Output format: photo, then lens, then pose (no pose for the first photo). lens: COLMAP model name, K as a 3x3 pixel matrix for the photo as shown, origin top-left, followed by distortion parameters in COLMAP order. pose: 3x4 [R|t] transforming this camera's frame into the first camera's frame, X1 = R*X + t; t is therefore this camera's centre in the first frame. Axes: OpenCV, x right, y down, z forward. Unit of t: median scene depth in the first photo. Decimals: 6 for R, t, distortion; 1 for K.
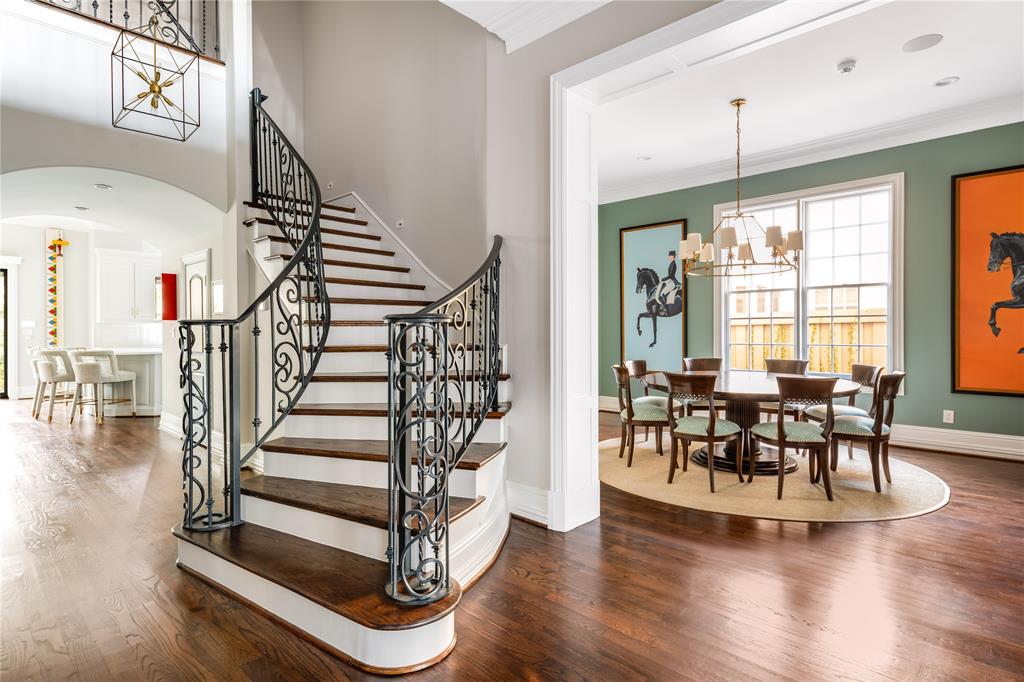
lens RADIAL K [[545.2, 0, 507.7], [0, 545.2, 336.1], [0, 0, 1]] dist [0.006713, -0.002306]
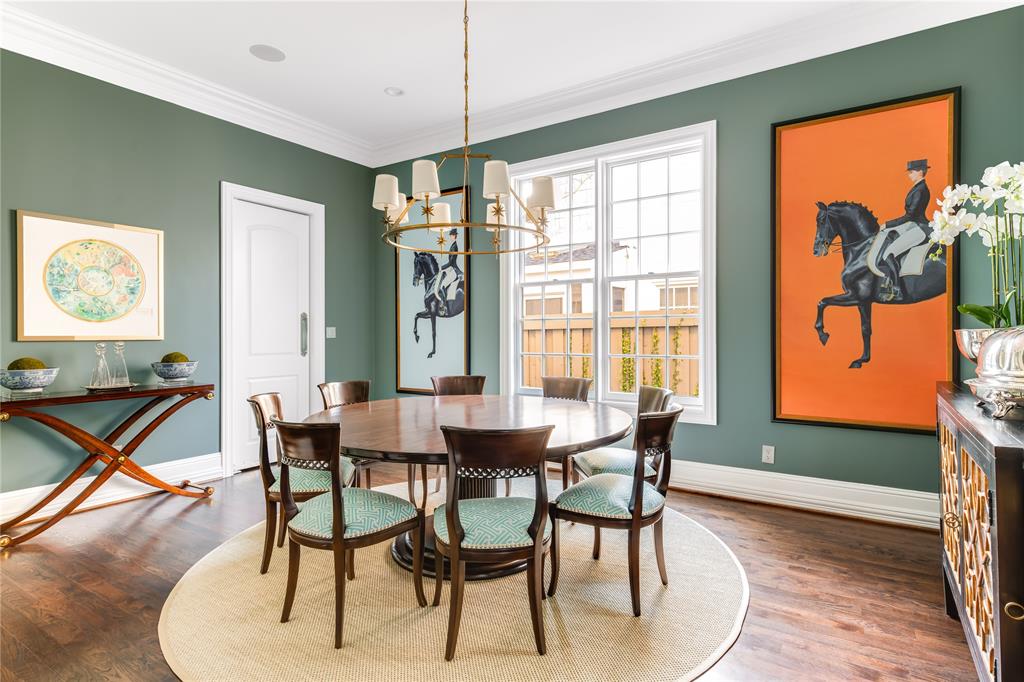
lens RADIAL K [[545.2, 0, 515.6], [0, 545.2, 340.6], [0, 0, 1]] dist [0.006713, -0.002306]
pose [[0.982329, -0.000561, 0.187160, 0.249382], [0.000550, 1.000000, 0.000111, -0.003741], [-0.187160, -0.000006, 0.982329, 0.255926]]
